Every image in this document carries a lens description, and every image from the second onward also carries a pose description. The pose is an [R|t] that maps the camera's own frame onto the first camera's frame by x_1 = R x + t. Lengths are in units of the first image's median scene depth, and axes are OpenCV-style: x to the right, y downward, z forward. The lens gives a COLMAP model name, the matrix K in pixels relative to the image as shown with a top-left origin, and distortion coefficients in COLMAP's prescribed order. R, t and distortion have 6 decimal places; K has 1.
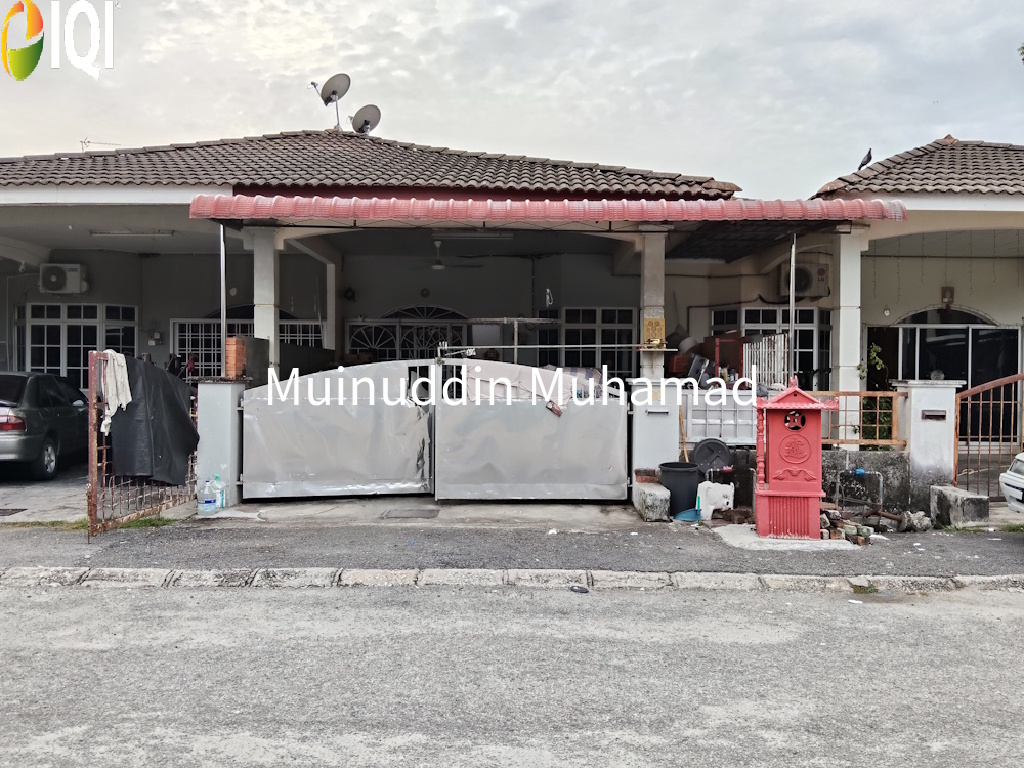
lens RADIAL K [[837.3, 0, 510.5], [0, 837.3, 375.6], [0, 0, 1]] dist [0.061836, -0.106783]
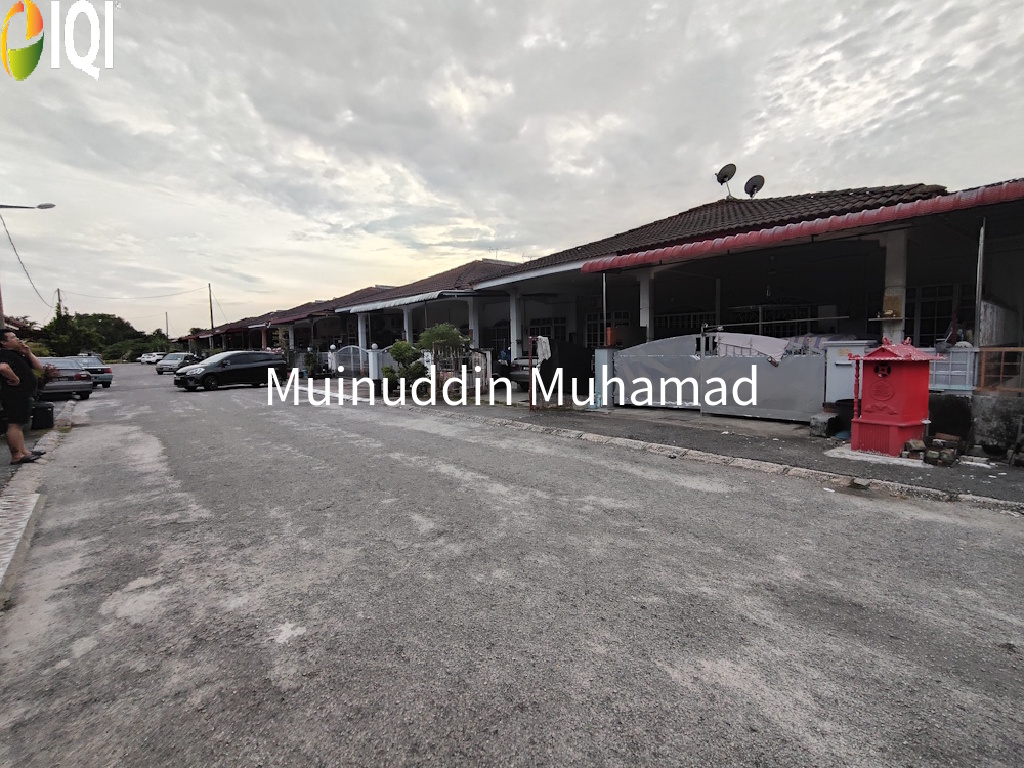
lens RADIAL K [[483.4, 0, 505.2], [0, 483.4, 379.9], [0, 0, 1]] dist [-0.003803, 0.001569]
pose [[0.646830, 0.032763, -0.761930, 0.468876], [0.023276, 0.997763, 0.062664, 0.005340], [0.762279, -0.058268, 0.644620, 0.020374]]
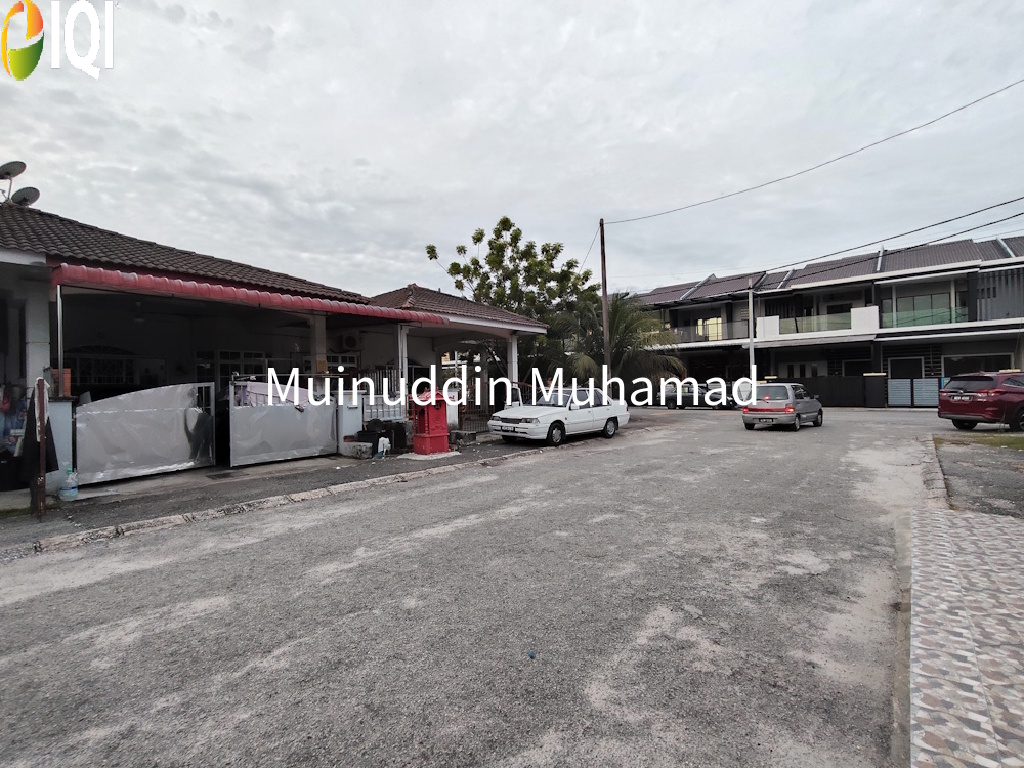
lens RADIAL K [[483.4, 0, 508.4], [0, 483.4, 400.6], [0, 0, 1]] dist [-0.003803, 0.001569]
pose [[0.638475, -0.039432, 0.768632, -0.528226], [0.024267, 0.999222, 0.031104, 0.000216], [-0.769260, -0.001206, 0.638934, -0.047242]]
